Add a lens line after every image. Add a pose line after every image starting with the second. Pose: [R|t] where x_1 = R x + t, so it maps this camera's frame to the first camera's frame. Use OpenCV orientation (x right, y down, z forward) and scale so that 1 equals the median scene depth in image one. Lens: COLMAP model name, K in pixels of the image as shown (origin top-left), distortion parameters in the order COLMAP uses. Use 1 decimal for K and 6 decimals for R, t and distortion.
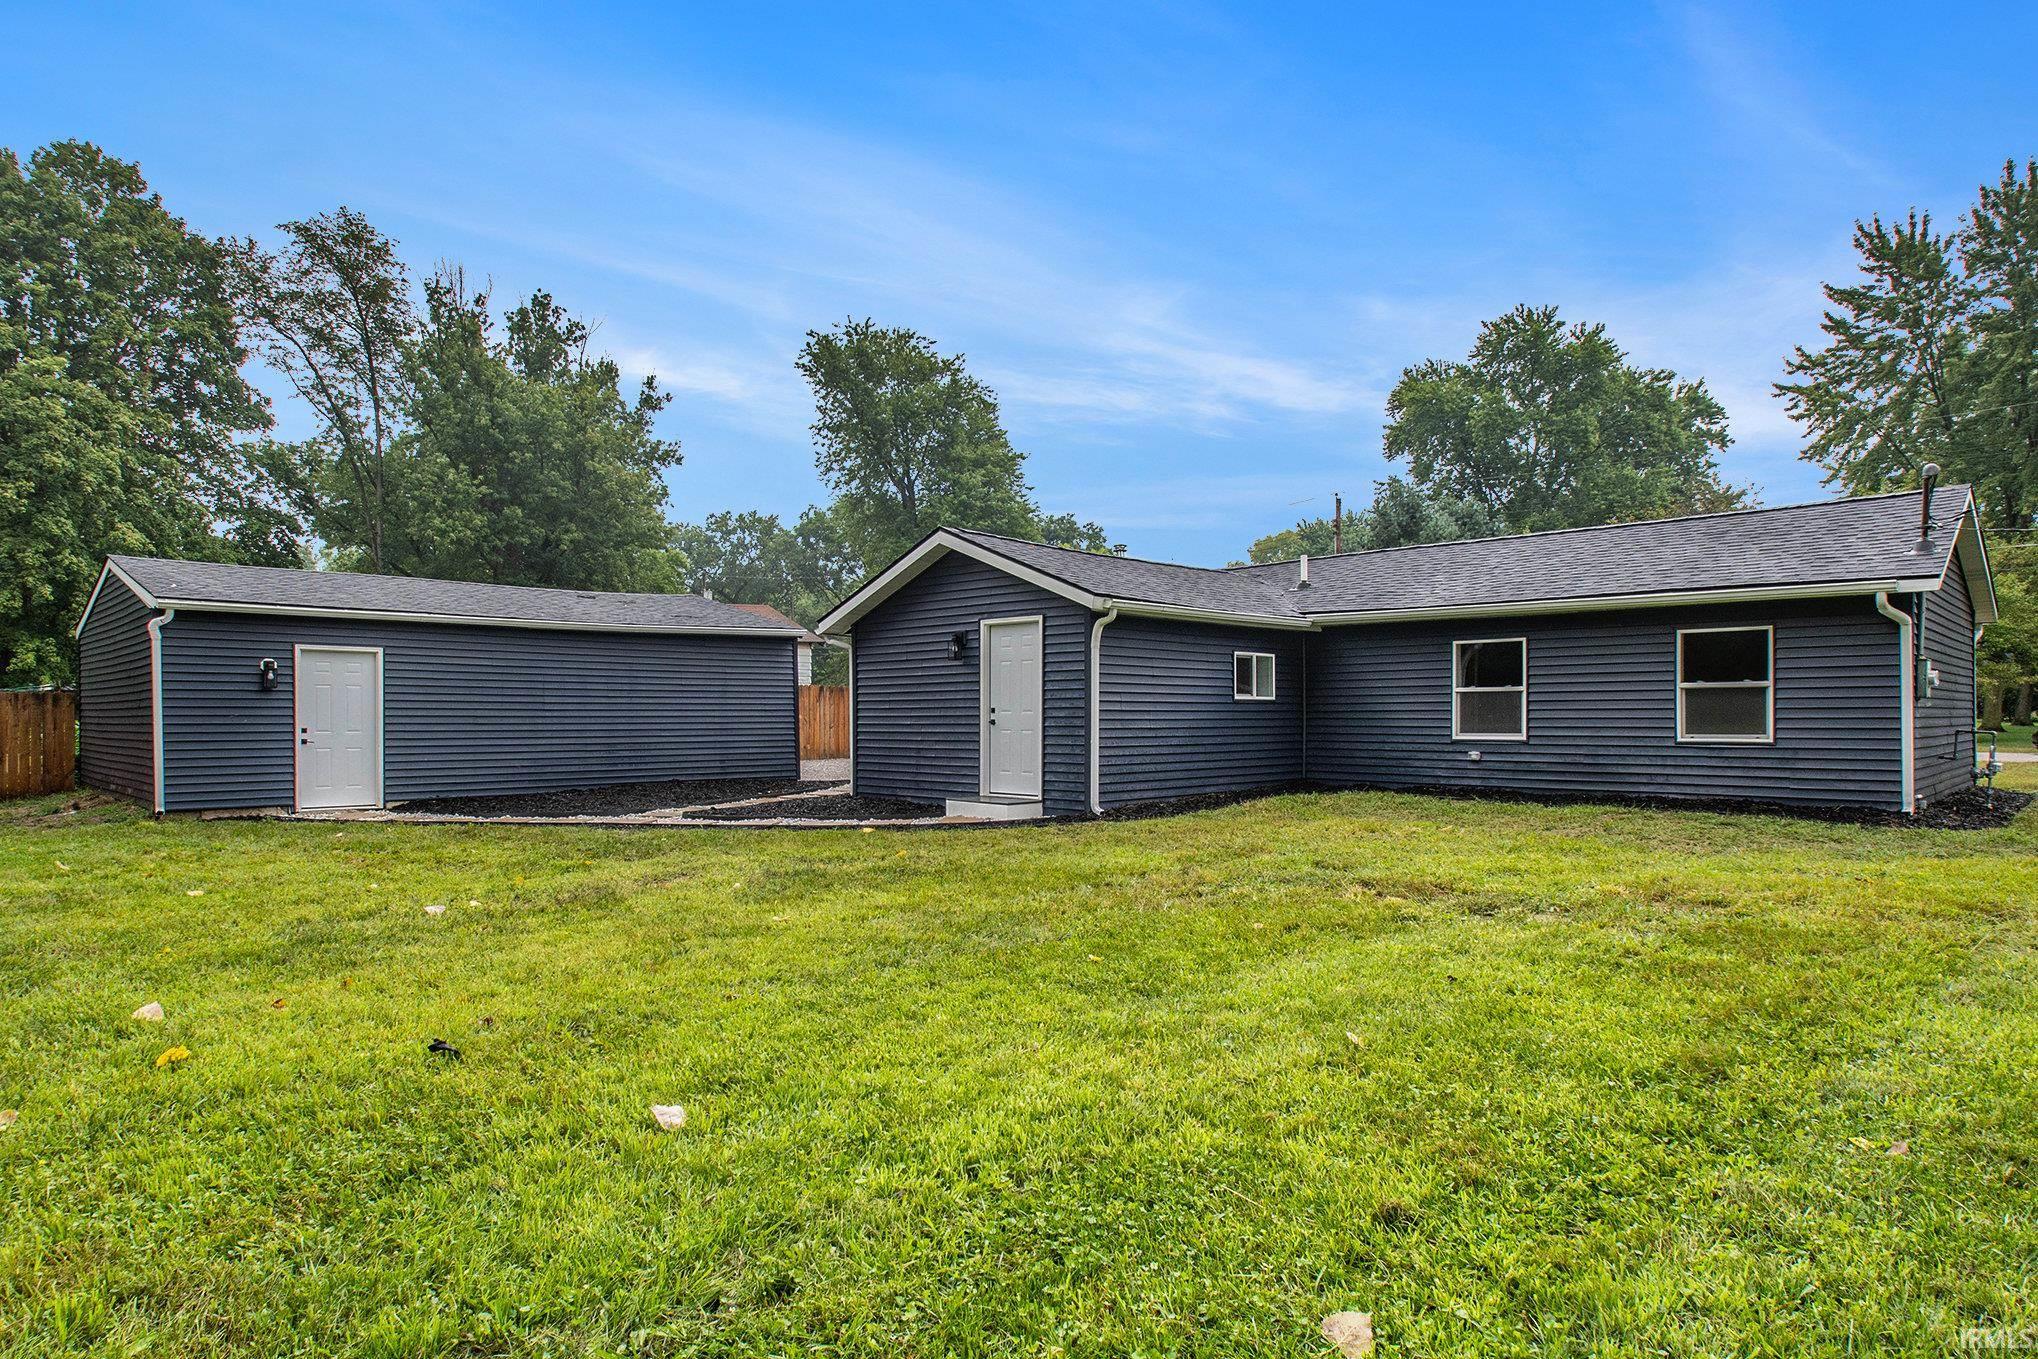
lens RADIAL K [[1183.5, 0, 1019.0], [0, 1183.5, 679.5], [0, 0, 1]] dist [-0.051189, -0.000925]
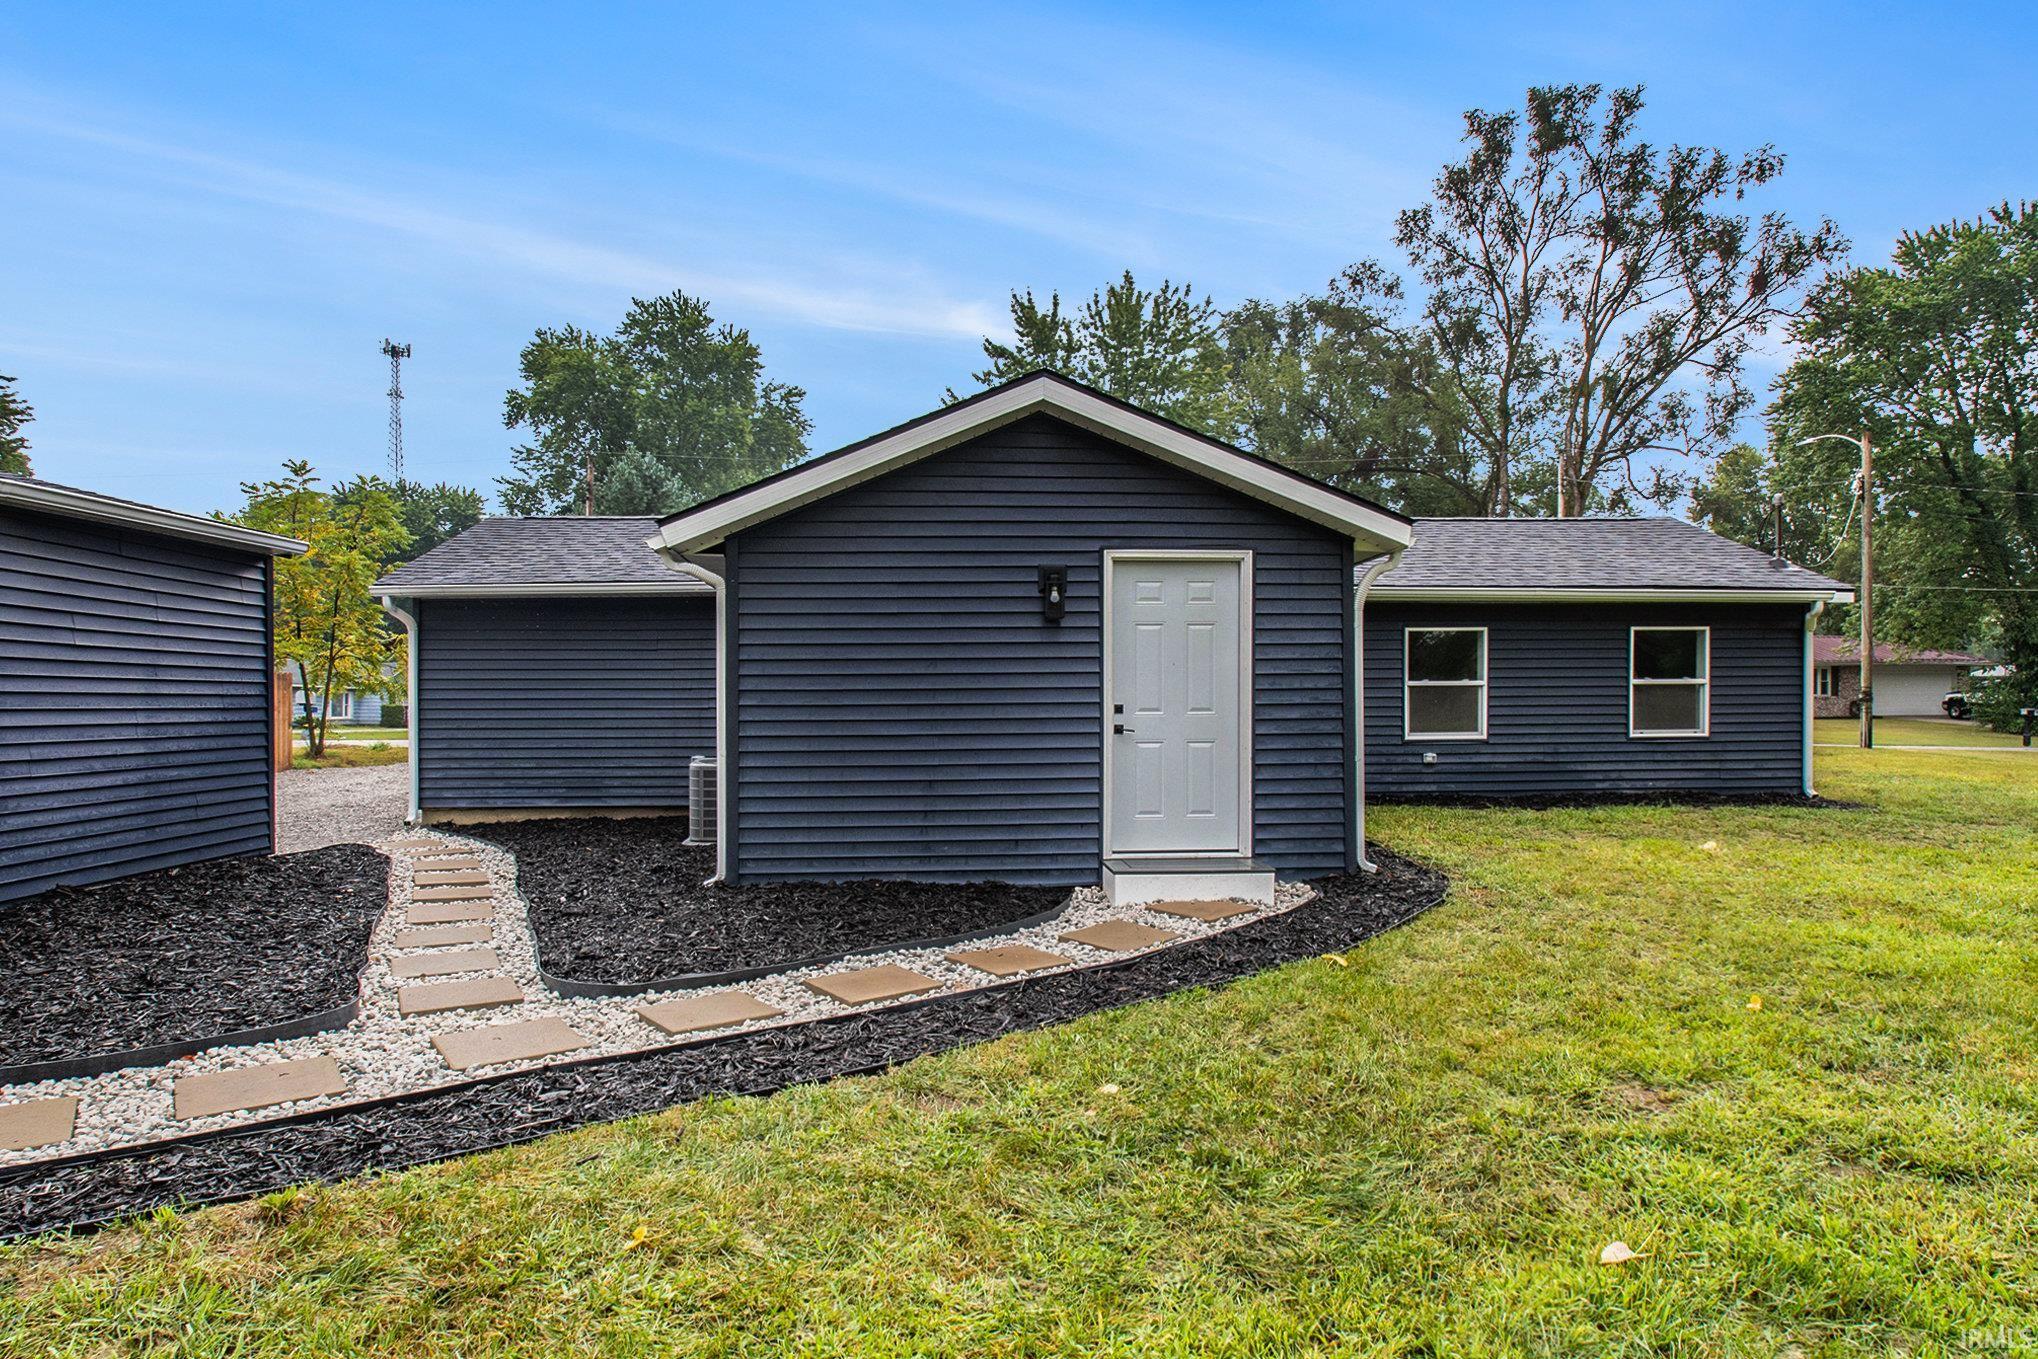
lens RADIAL K [[1154.1, 0, 1019.0], [0, 1154.1, 679.5], [0, 0, 1]] dist [-0.004044, -0.000430]
pose [[0.648974, 0.015175, 0.760659, -0.485484], [-0.016565, 0.999846, -0.005814, 0.016259], [-0.760630, -0.008827, 0.649126, 0.680014]]
